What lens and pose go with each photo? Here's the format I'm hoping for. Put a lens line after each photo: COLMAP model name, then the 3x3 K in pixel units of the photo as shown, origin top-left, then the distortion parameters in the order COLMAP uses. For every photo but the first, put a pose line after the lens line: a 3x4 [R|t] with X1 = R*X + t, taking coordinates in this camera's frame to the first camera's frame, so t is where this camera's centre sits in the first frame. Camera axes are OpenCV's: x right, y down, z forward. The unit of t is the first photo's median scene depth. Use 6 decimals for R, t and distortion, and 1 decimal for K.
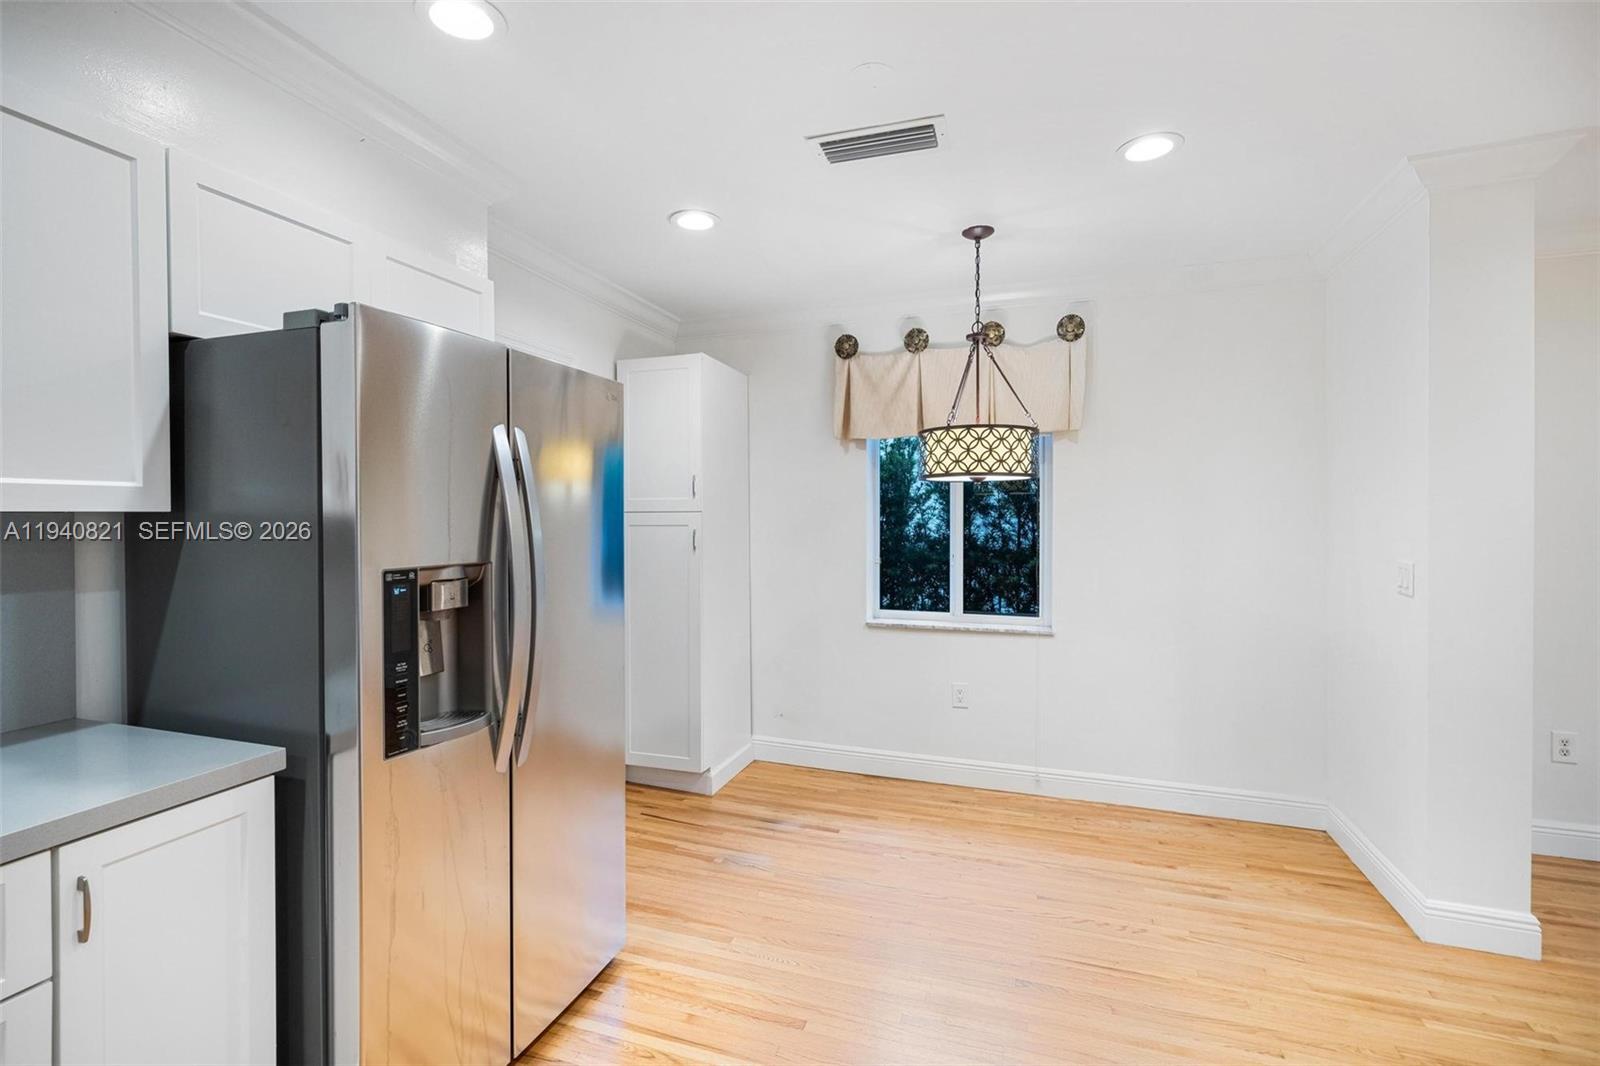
lens RADIAL K [[745.5, 0, 785.5], [0, 745.5, 527.9], [0, 0, 1]] dist [0.003574, 0.003045]
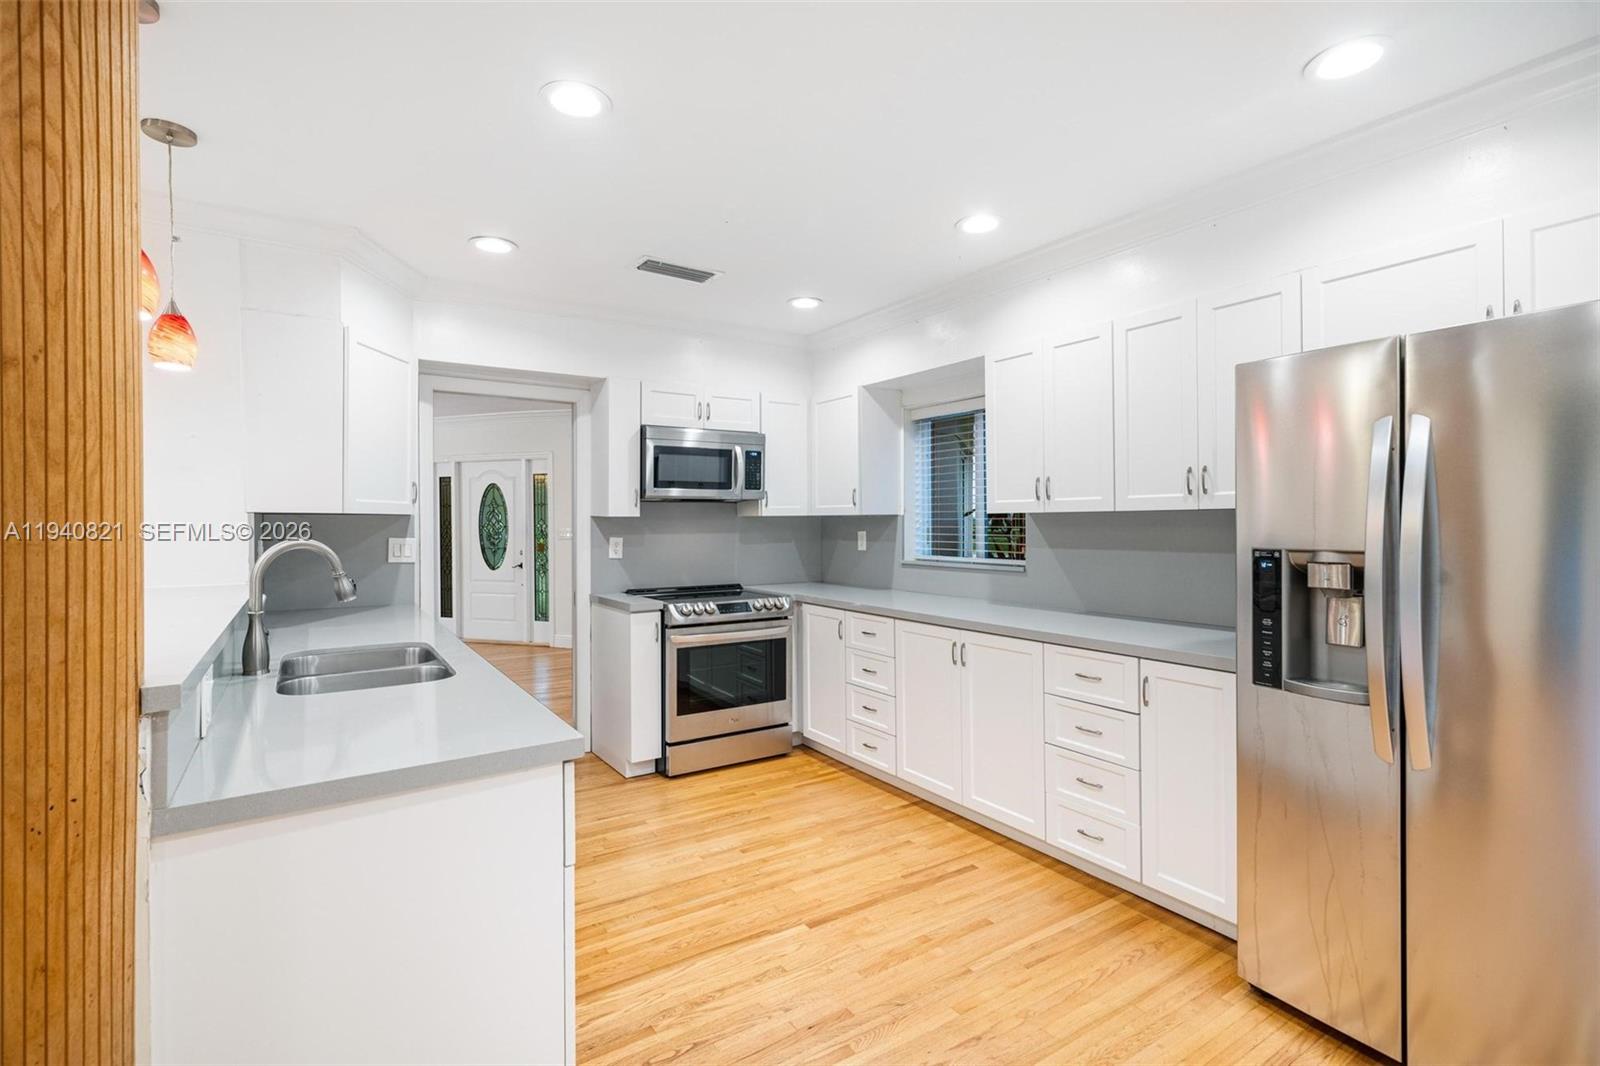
lens RADIAL K [[745.5, 0, 797.0], [0, 745.5, 523.9], [0, 0, 1]] dist [0.003574, 0.003045]
pose [[-0.611238, 0.016179, -0.791281, 0.750642], [0.000513, 0.999799, 0.020045, -0.011668], [0.791447, 0.011846, -0.611123, 0.817672]]
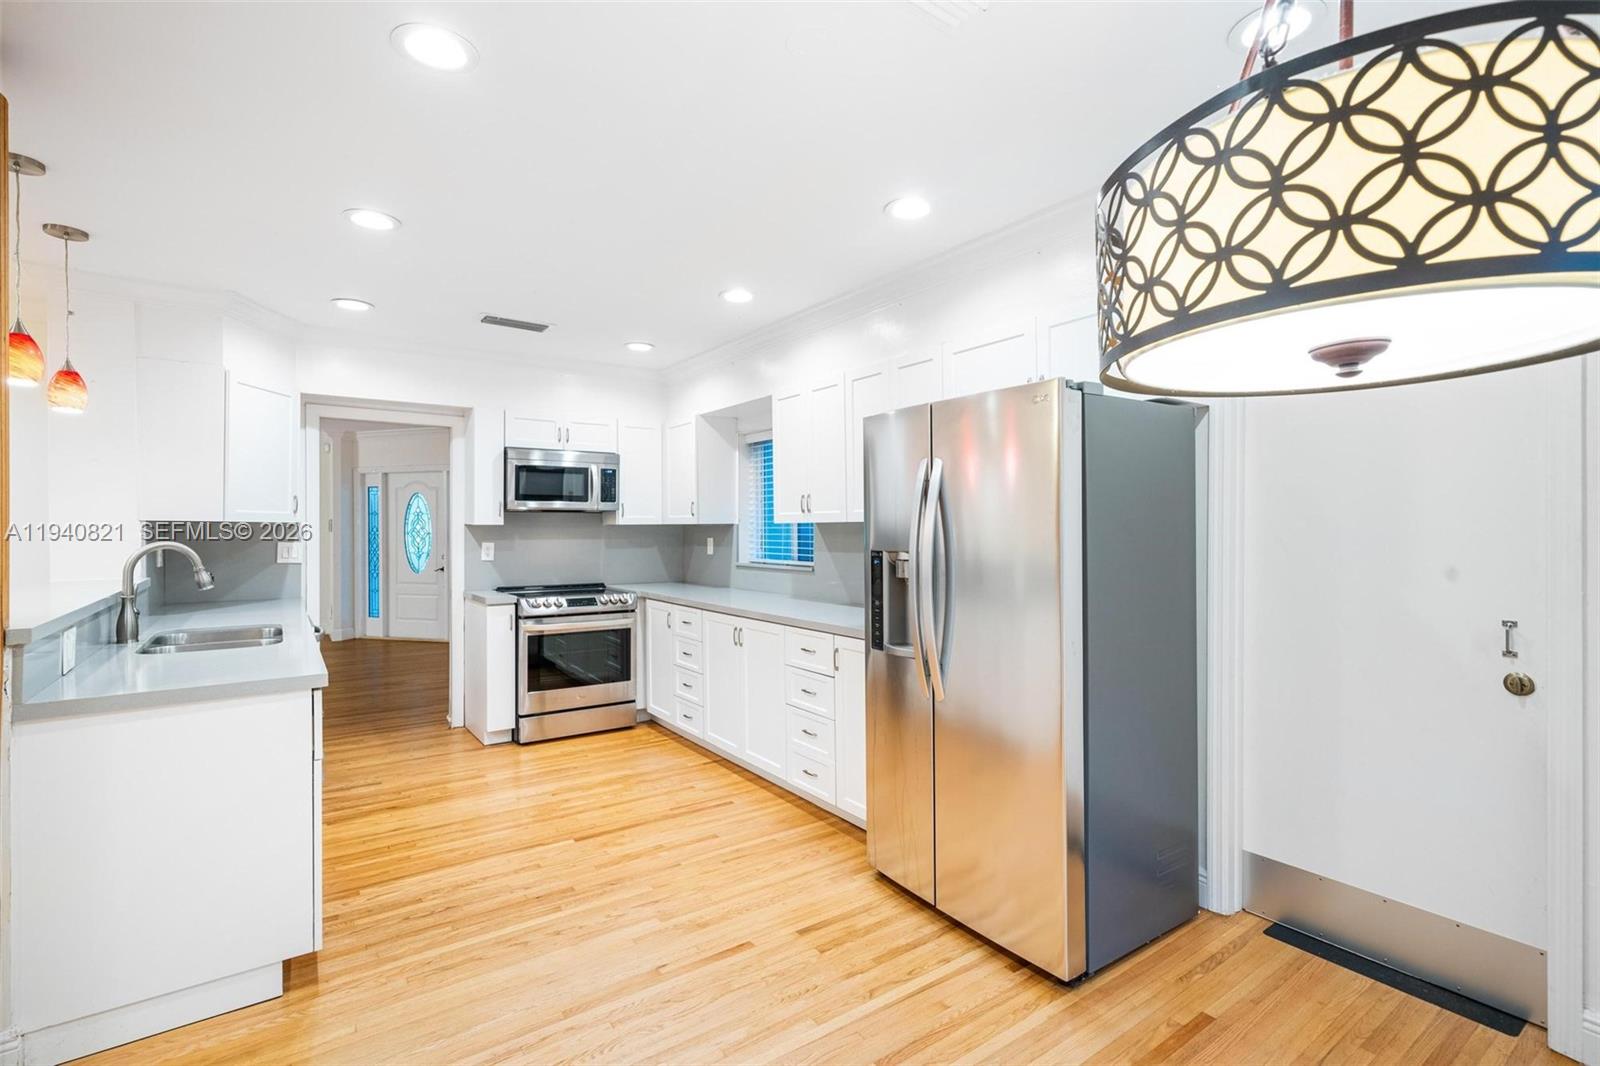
lens RADIAL K [[745.5, 0, 802.4], [0, 745.5, 526.6], [0, 0, 1]] dist [0.003574, 0.003045]
pose [[-0.584166, 0.009180, -0.811583, 0.782974], [-0.003351, 0.999900, 0.013721, -0.020331], [0.811628, 0.010735, -0.584077, 1.374951]]
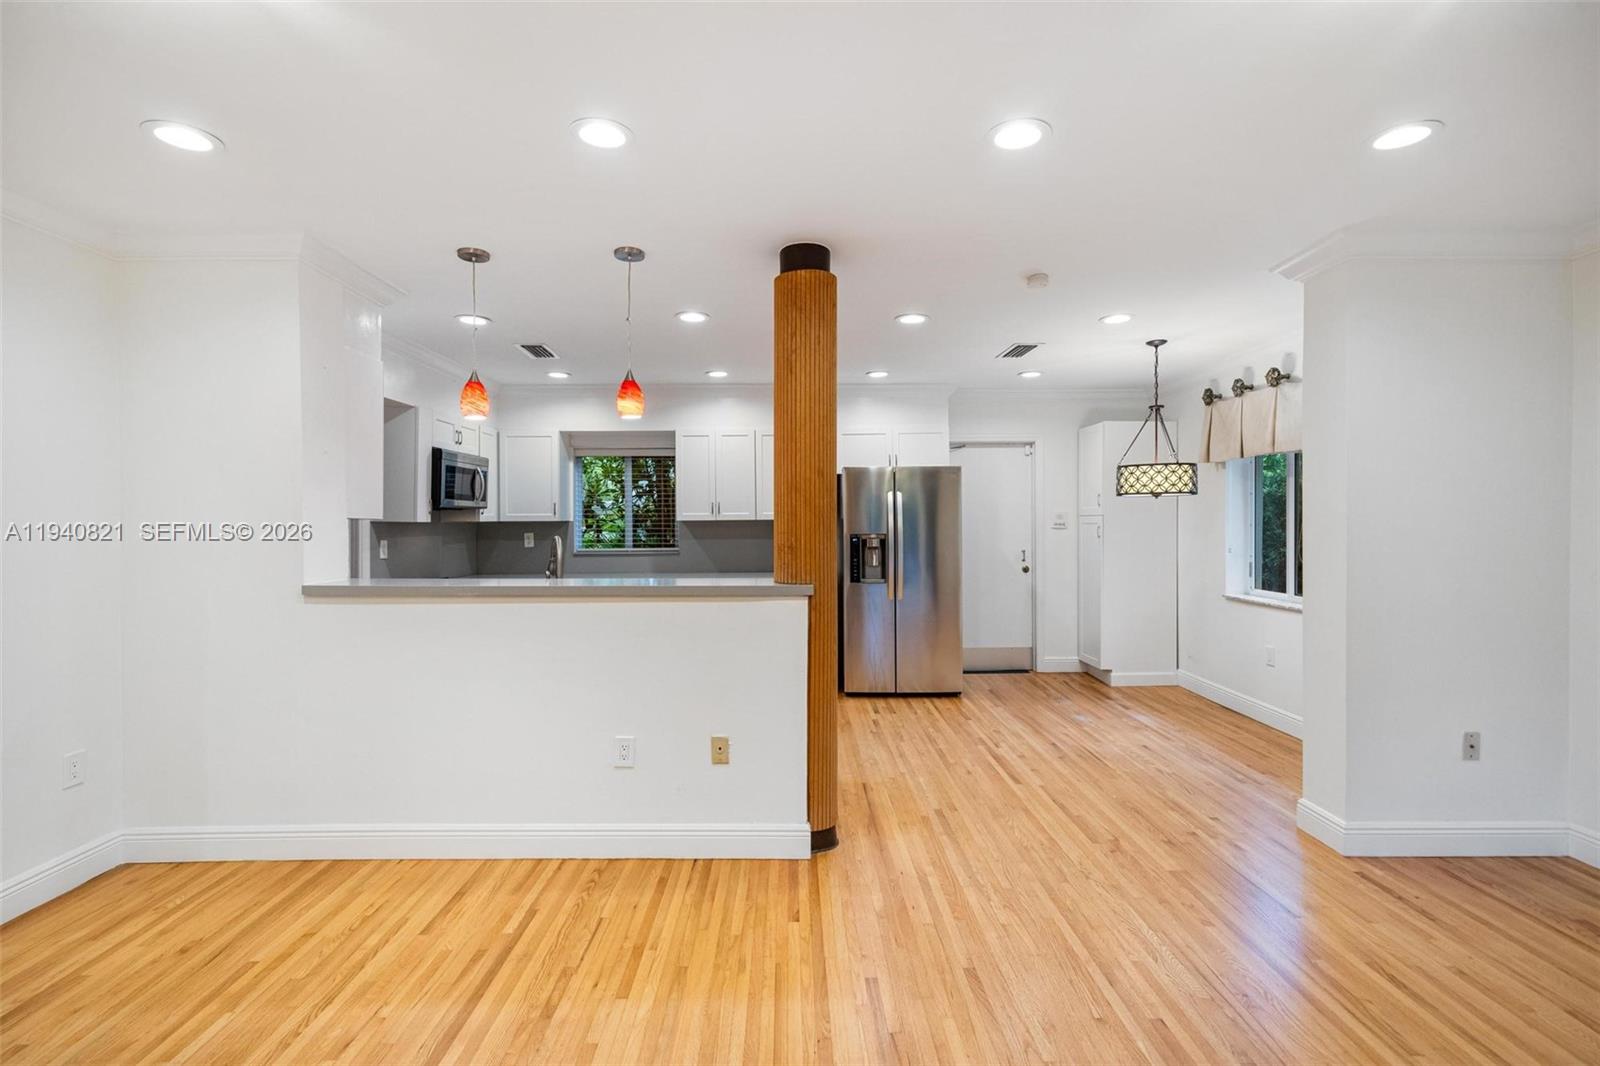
lens RADIAL K [[745.5, 0, 797.5], [0, 745.5, 529.2], [0, 0, 1]] dist [0.003574, 0.003045]
pose [[0.347428, 0.018850, -0.937517, 2.057226], [-0.009727, 0.999817, 0.016498, -0.019795], [0.937656, 0.003387, 0.347548, -0.405447]]
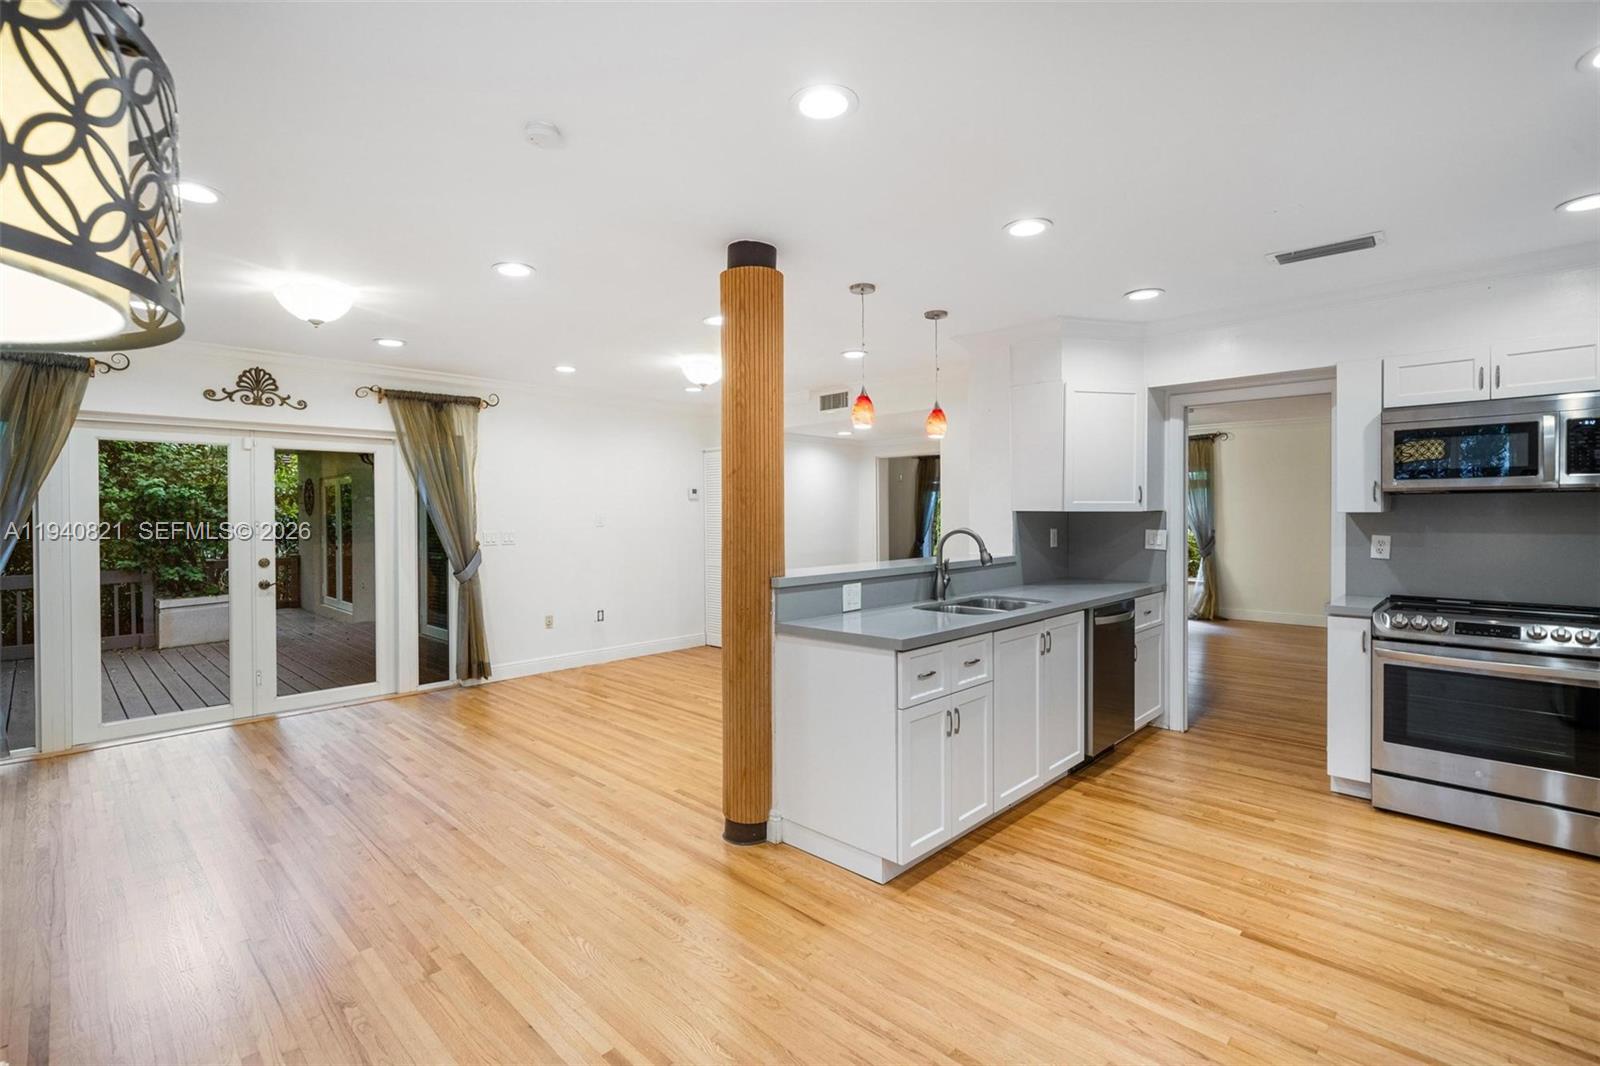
lens RADIAL K [[745.5, 0, 795.8], [0, 745.5, 521.7], [0, 0, 1]] dist [0.003574, 0.003045]
pose [[-0.903850, 0.008991, 0.427754, -0.041470], [0.017801, 0.999704, 0.016600, -0.023434], [-0.427478, 0.022619, -0.903743, 1.435906]]
